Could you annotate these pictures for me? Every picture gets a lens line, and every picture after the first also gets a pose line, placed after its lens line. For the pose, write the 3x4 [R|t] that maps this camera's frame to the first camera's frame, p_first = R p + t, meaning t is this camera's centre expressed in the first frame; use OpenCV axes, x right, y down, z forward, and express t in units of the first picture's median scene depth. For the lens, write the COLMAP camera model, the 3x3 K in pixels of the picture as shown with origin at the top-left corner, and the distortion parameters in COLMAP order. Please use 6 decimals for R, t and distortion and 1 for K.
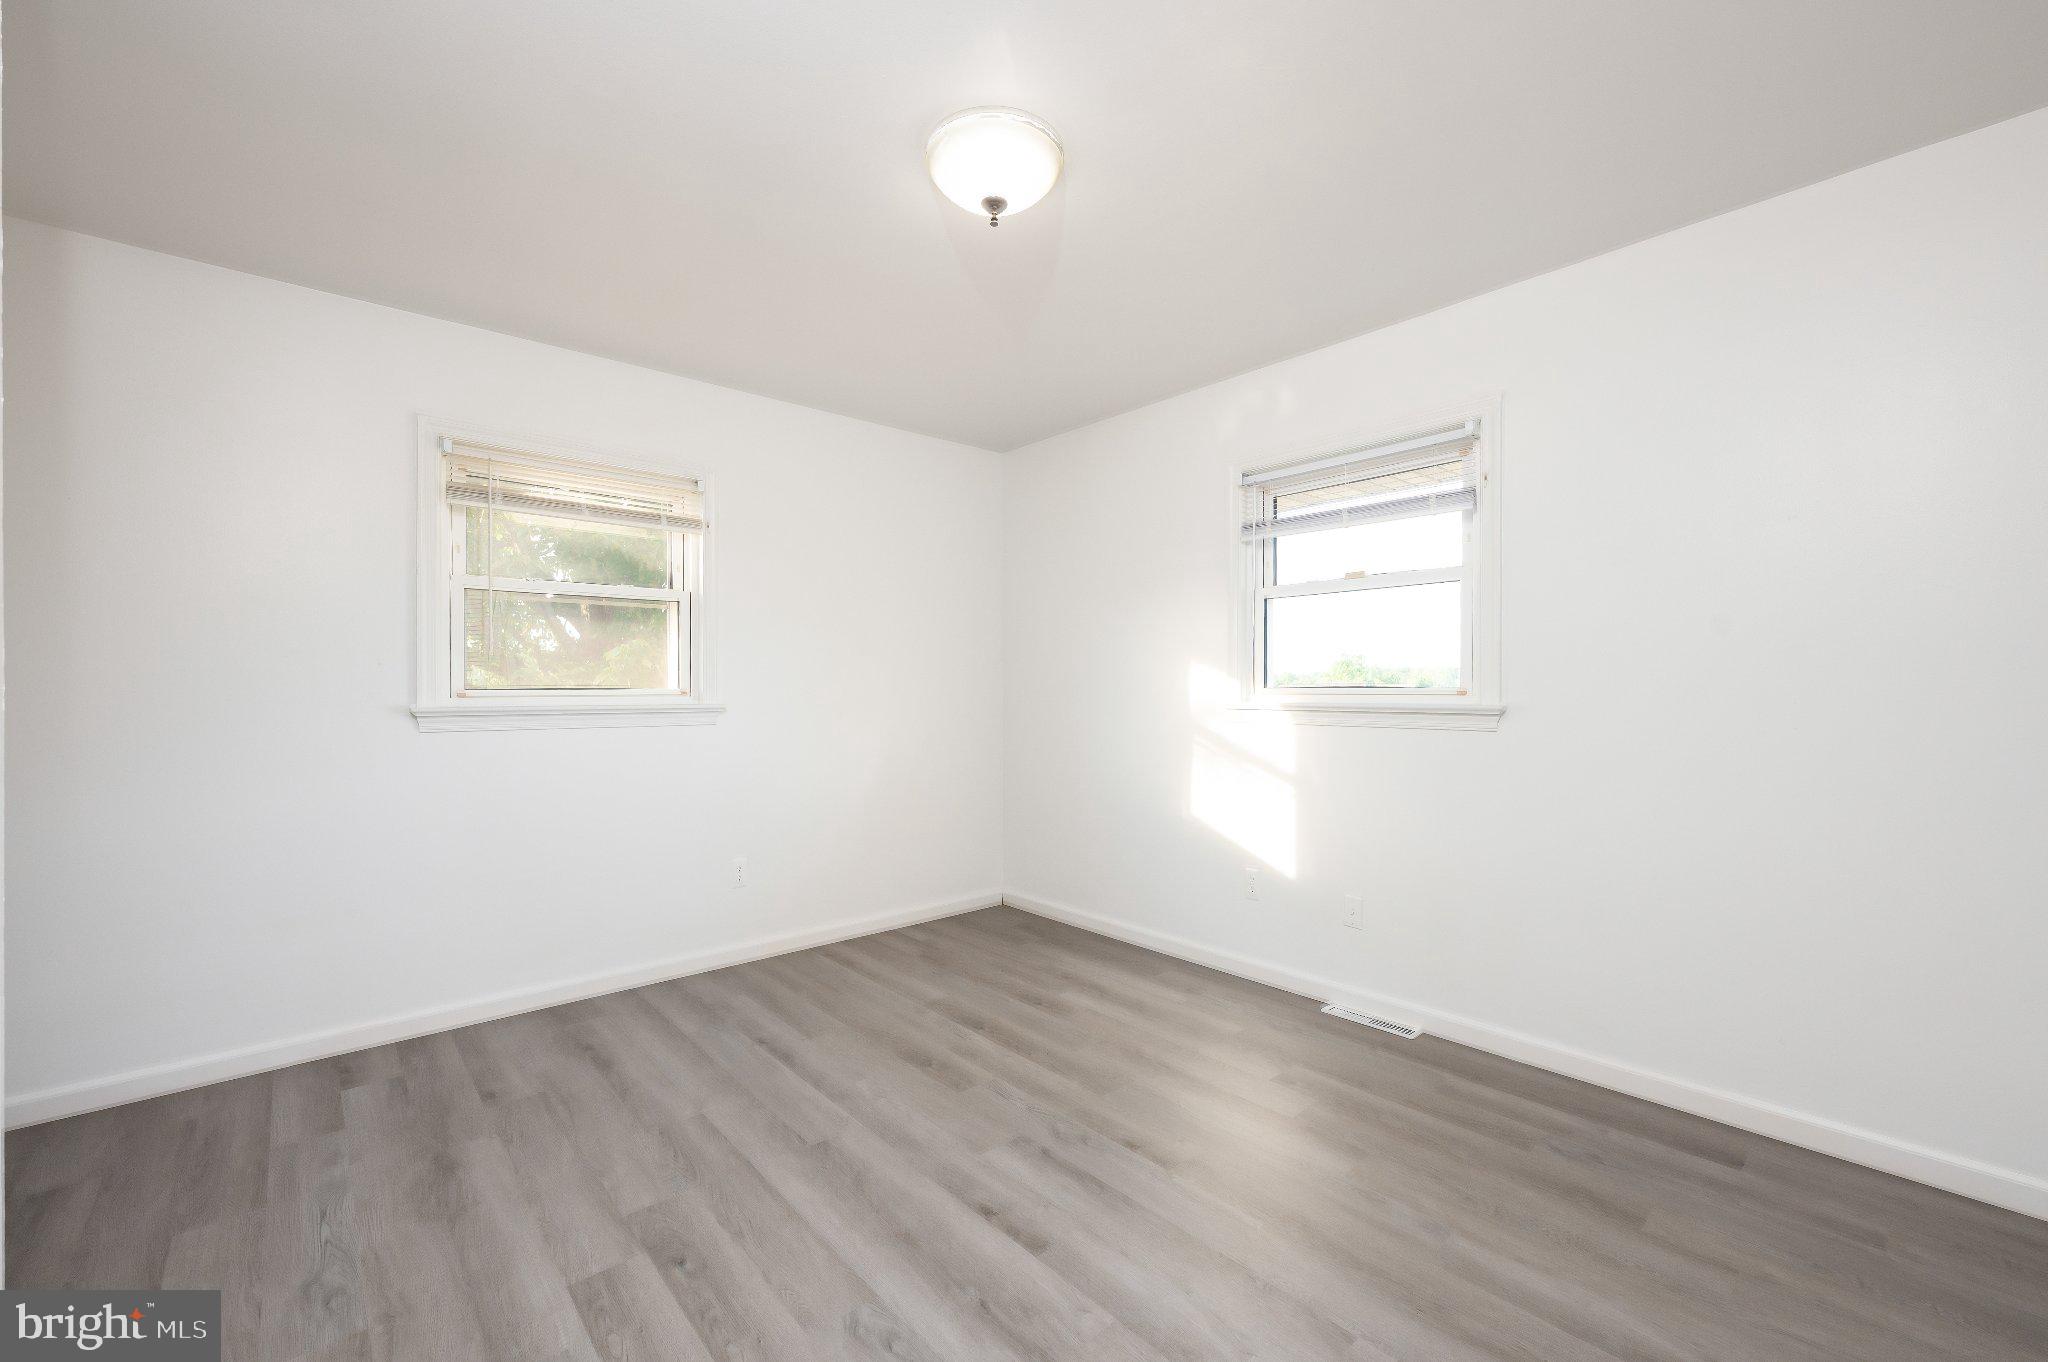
lens RADIAL K [[827.7, 0, 1016.6], [0, 827.7, 686.3], [0, 0, 1]] dist [0.000461, 0.000067]
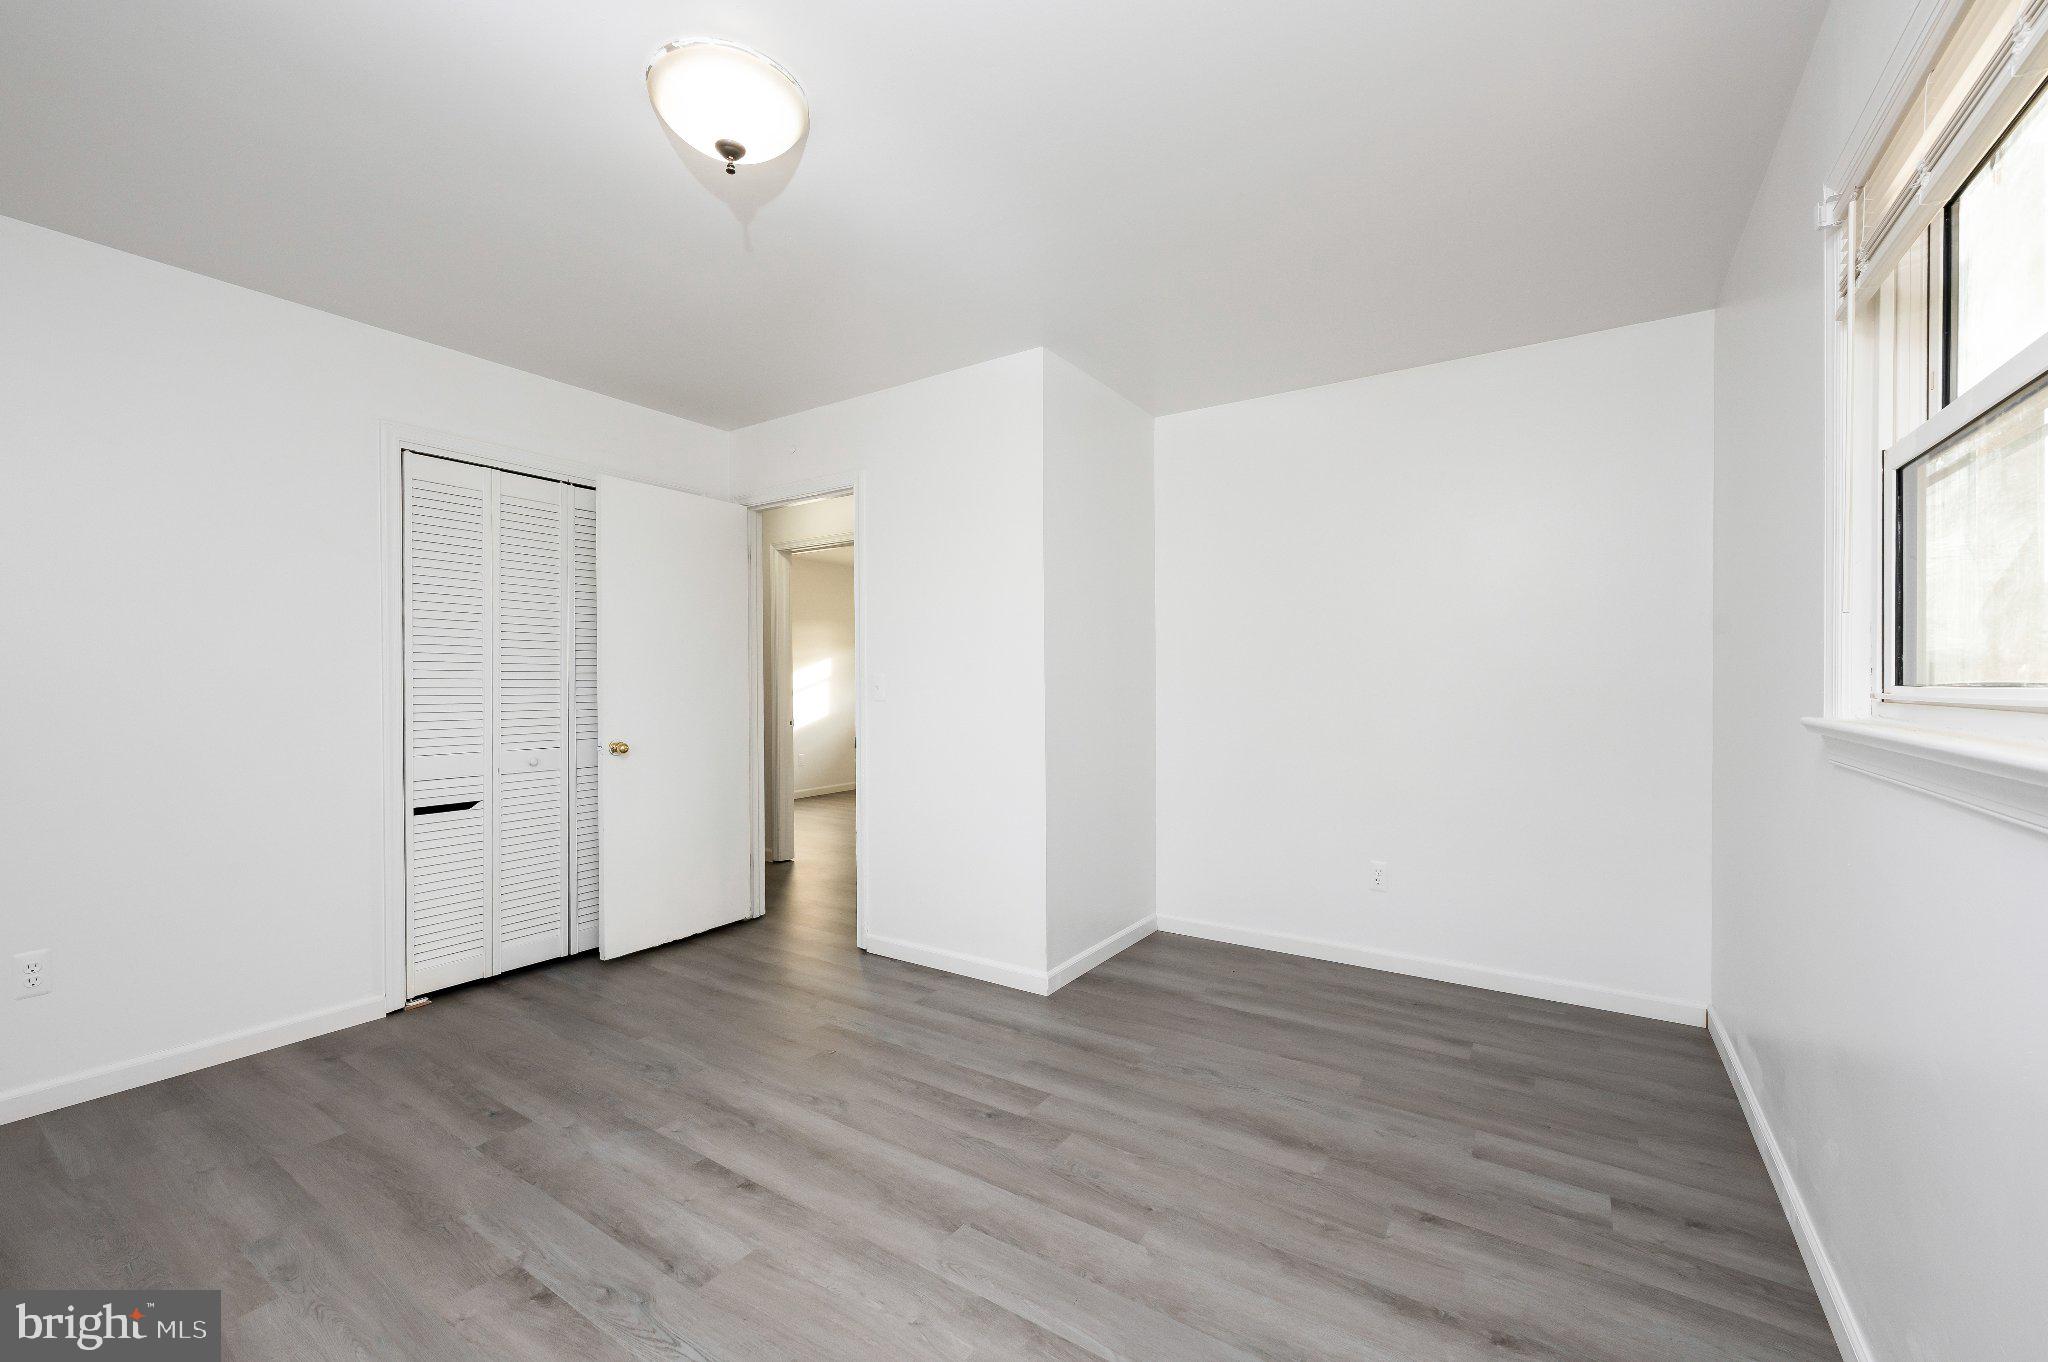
lens RADIAL K [[820.4, 0, 1020.0], [0, 820.4, 687.7], [0, 0, 1]] dist [-0.001190, -0.000059]
pose [[-0.963956, 0.003112, -0.266045, -0.079040], [0.002285, 0.999992, 0.003421, 0.001140], [0.266053, 0.002690, -0.963955, 1.772401]]
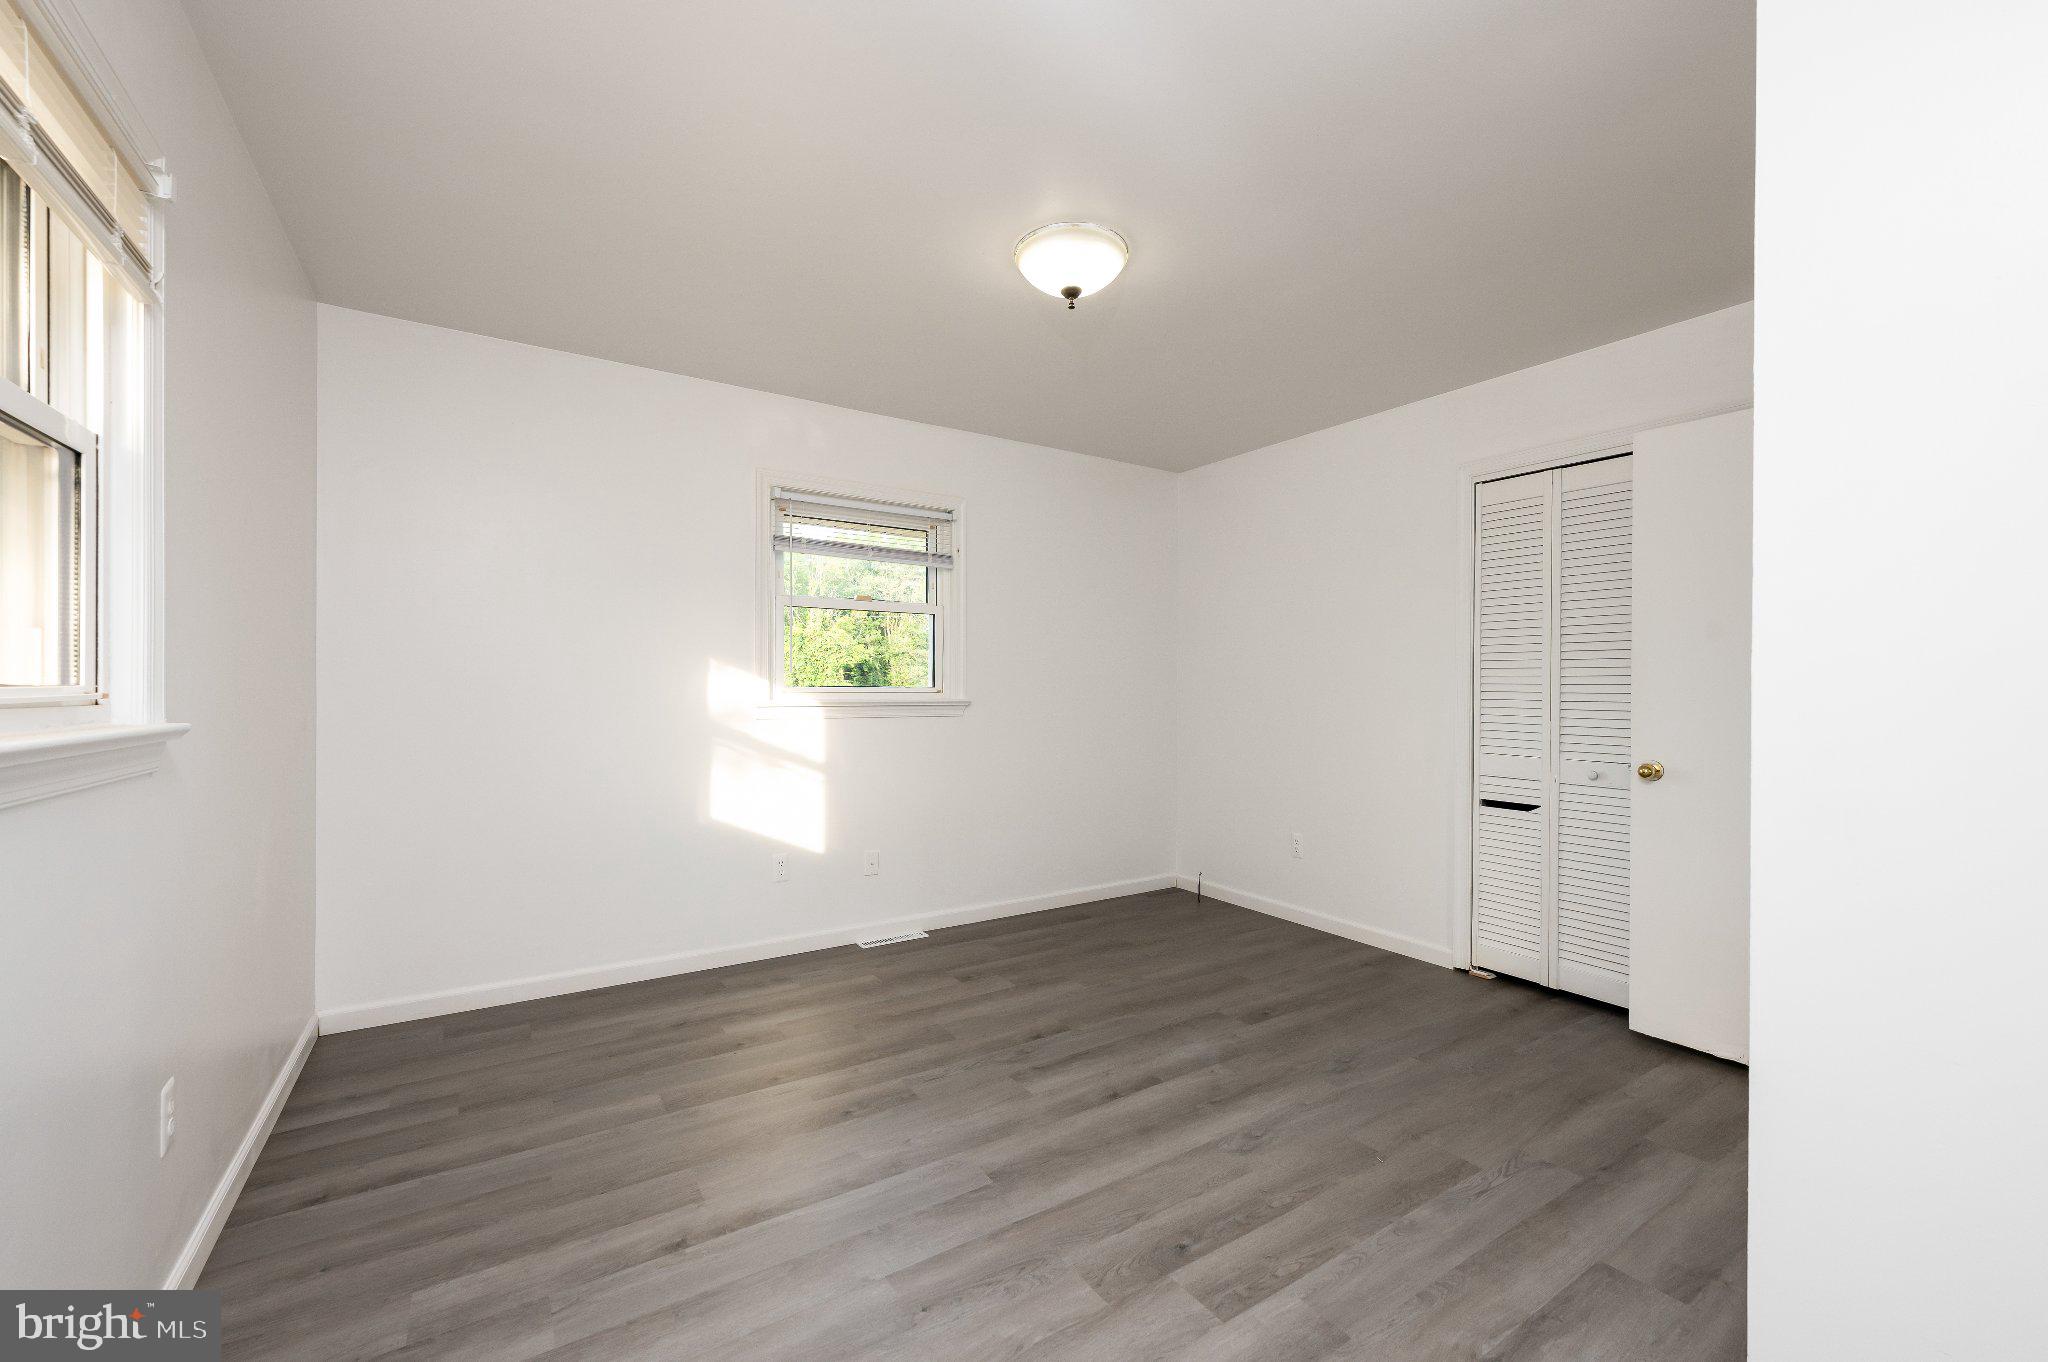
lens RADIAL K [[820.4, 0, 1020.0], [0, 820.4, 687.7], [0, 0, 1]] dist [-0.001190, -0.000059]
pose [[0.139976, 0.001532, 0.990154, -1.119361], [-0.006280, 0.999980, -0.000660, 0.001384], [-0.990135, -0.006126, 0.139983, 0.822355]]
